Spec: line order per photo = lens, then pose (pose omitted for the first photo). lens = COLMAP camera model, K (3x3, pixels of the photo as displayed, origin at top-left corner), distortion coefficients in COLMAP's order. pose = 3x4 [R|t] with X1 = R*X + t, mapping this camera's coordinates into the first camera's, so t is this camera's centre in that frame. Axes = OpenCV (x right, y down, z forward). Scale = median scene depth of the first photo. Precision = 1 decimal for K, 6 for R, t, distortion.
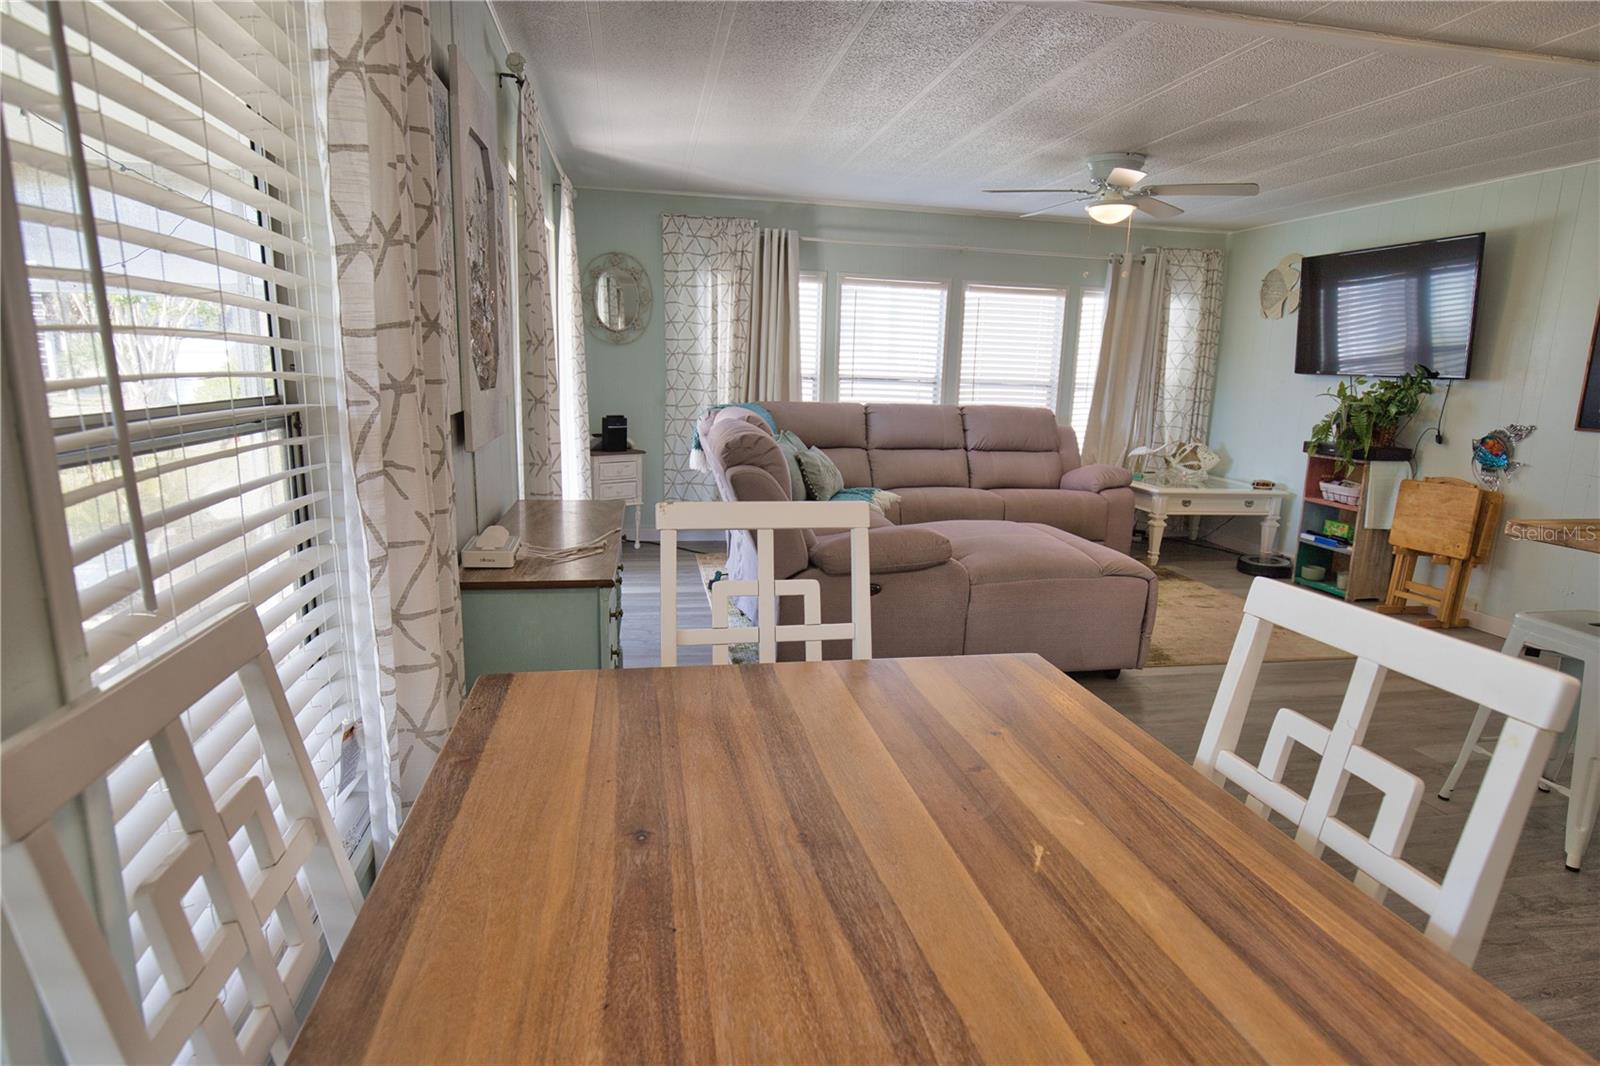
lens RADIAL K [[878.5, 0, 813.3], [0, 878.5, 539.8], [0, 0, 1]] dist [-0.019048, 0.004678]
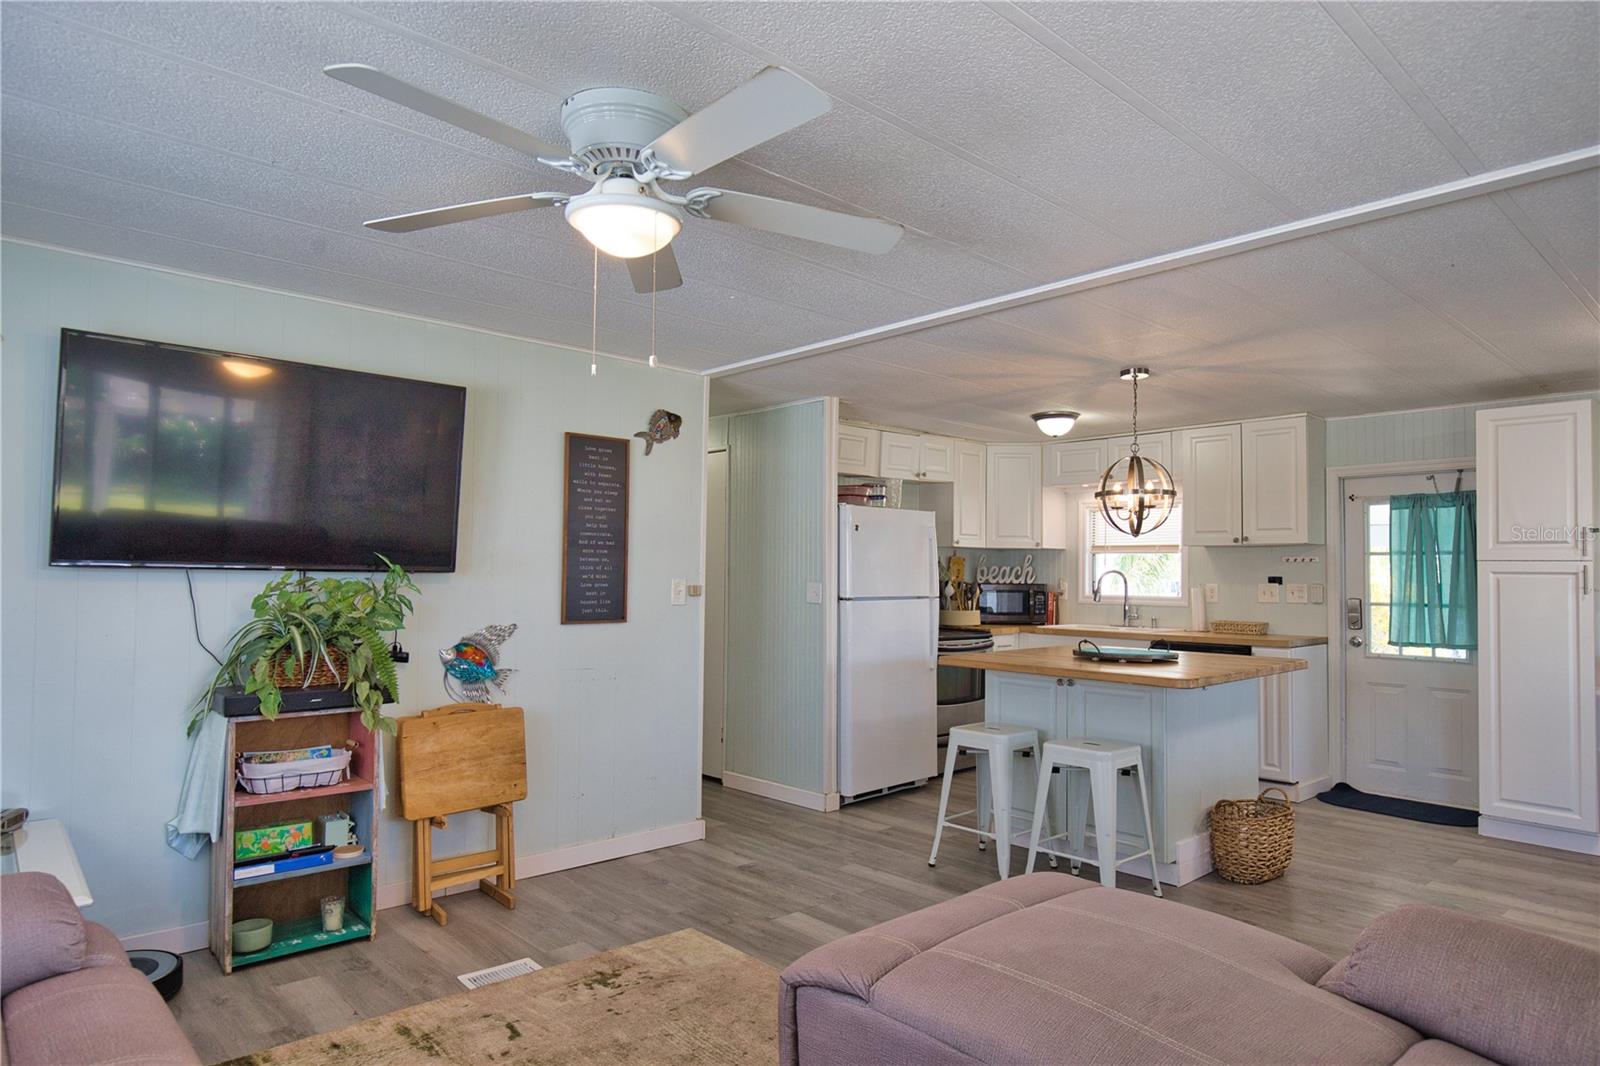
lens RADIAL K [[952.0, 0, 810.2], [0, 952.0, 540.2], [0, 0, 1]] dist [-0.009250, 0.002217]
pose [[-0.519939, -0.004607, 0.854191, -0.114692], [0.141437, 0.985718, 0.091408, -0.238379], [-0.842413, 0.168341, -0.511862, 1.128998]]
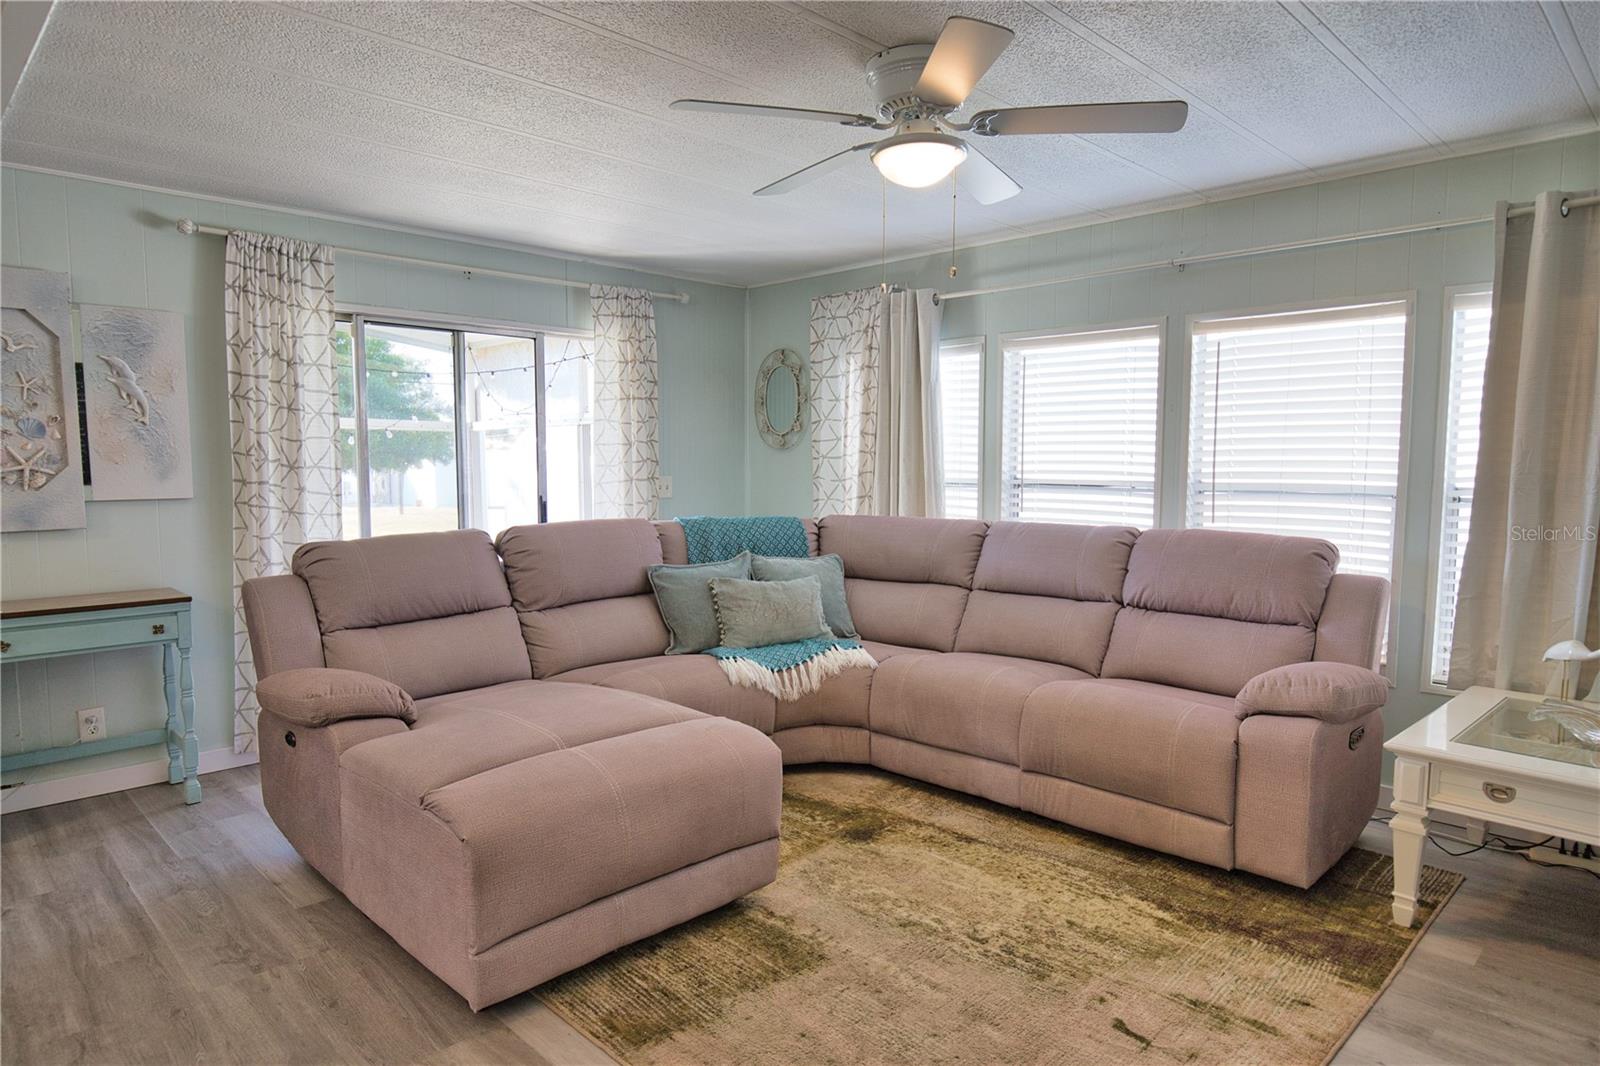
lens RADIAL K [[952.0, 0, 807.8], [0, 952.0, 541.9], [0, 0, 1]] dist [-0.009250, 0.002217]
pose [[0.553869, 0.038097, -0.831732, 0.745283], [-0.148564, 0.987444, -0.053703, -0.103292], [0.819242, 0.153310, 0.552574, 0.627333]]
